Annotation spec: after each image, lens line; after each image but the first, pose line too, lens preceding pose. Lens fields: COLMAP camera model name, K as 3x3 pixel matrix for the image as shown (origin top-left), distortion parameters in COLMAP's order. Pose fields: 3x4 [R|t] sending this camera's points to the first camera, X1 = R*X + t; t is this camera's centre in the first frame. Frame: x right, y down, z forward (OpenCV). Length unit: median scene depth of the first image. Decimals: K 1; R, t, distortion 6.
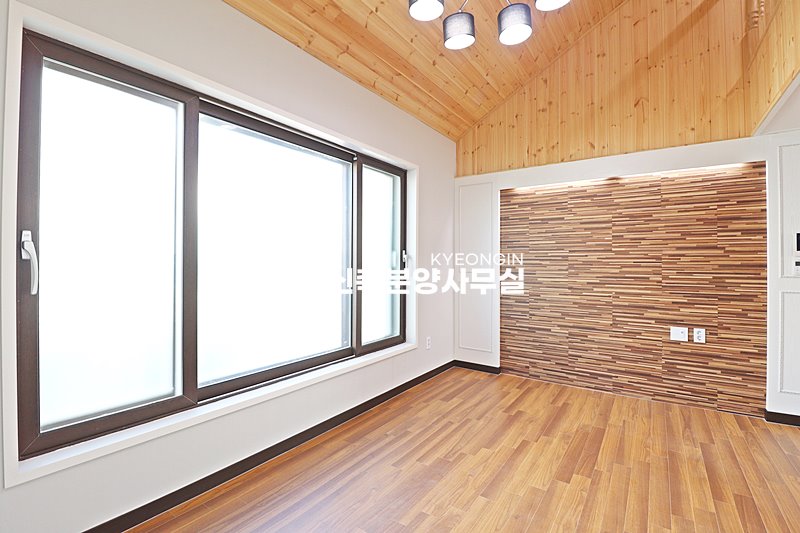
lens RADIAL K [[371.8, 0, 396.0], [0, 371.8, 261.2], [0, 0, 1]] dist [0.000757, -0.014912]
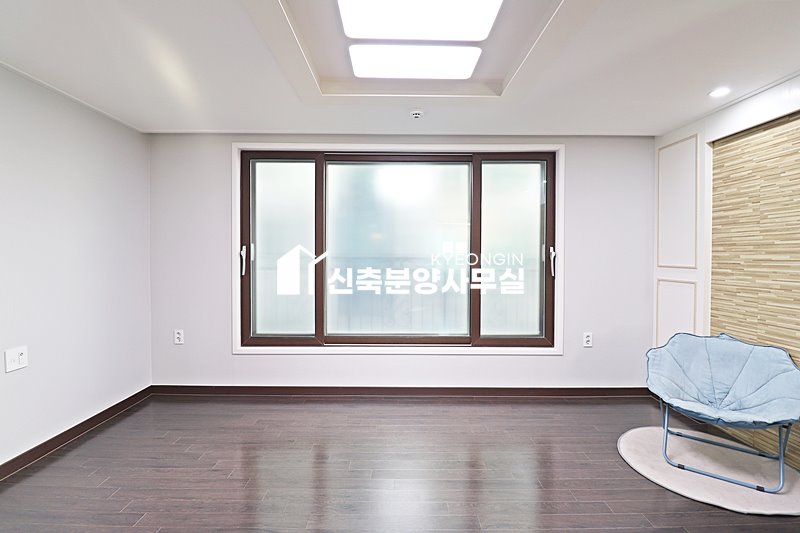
lens RADIAL K [[371.8, 0, 396.0], [0, 371.8, 261.2], [0, 0, 1]] dist [0.000757, -0.014912]
pose [[0.579273, 0.006766, -0.815106, 0.625112], [0.001757, 0.999953, 0.009549, 0.004990], [0.815132, -0.006964, 0.579233, 0.205637]]
